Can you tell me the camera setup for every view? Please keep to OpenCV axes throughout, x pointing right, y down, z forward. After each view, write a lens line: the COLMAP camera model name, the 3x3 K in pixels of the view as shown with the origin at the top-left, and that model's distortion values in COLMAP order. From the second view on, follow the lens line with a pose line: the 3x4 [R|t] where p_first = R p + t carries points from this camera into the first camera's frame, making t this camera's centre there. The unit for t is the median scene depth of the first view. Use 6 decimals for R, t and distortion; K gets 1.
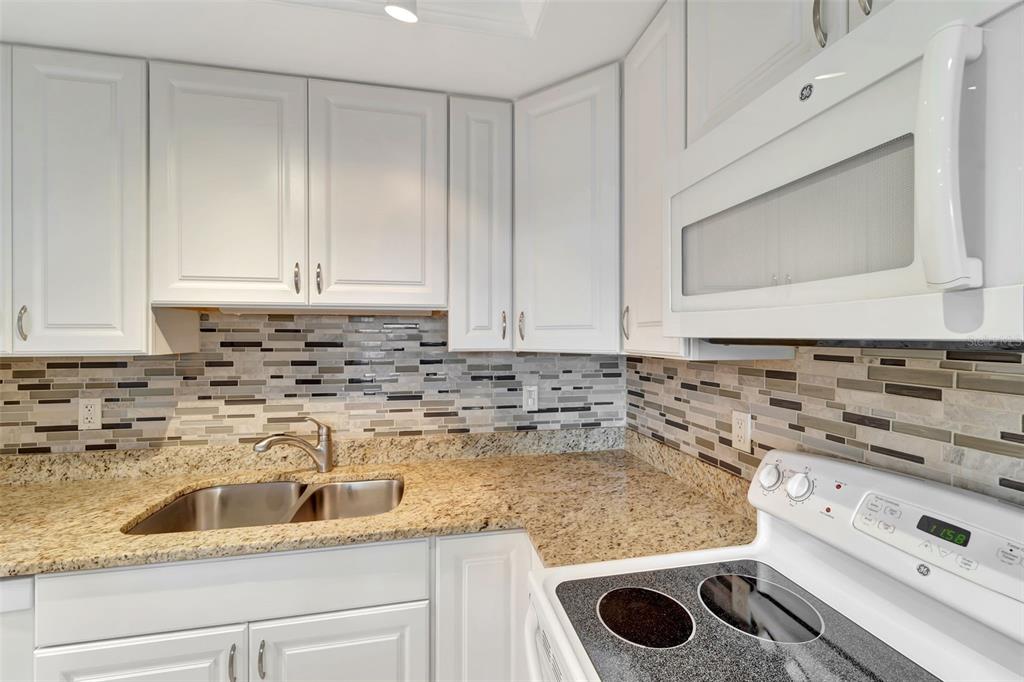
lens RADIAL K [[421.2, 0, 512.0], [0, 421.2, 341.0], [0, 0, 1]] dist [-0.000304, 0.000092]
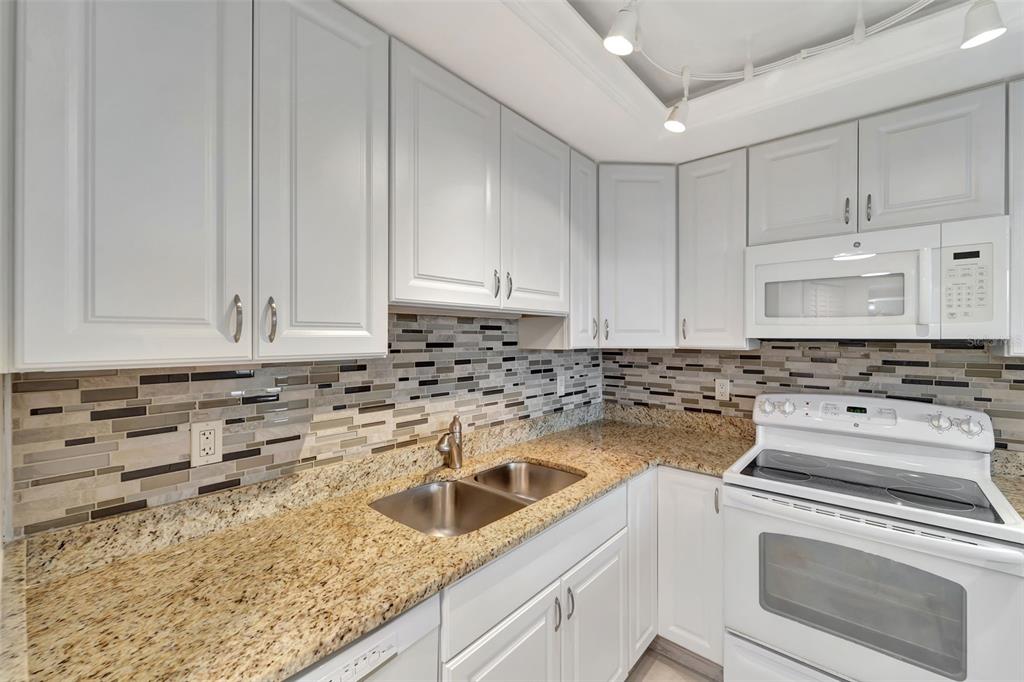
lens RADIAL K [[421.2, 0, 512.0], [0, 421.2, 341.0], [0, 0, 1]] dist [-0.000304, 0.000092]
pose [[0.791769, -0.005112, 0.610799, -0.990306], [0.006601, 0.999978, -0.000188, -0.000246], [-0.610785, 0.004180, 0.791786, 0.093806]]
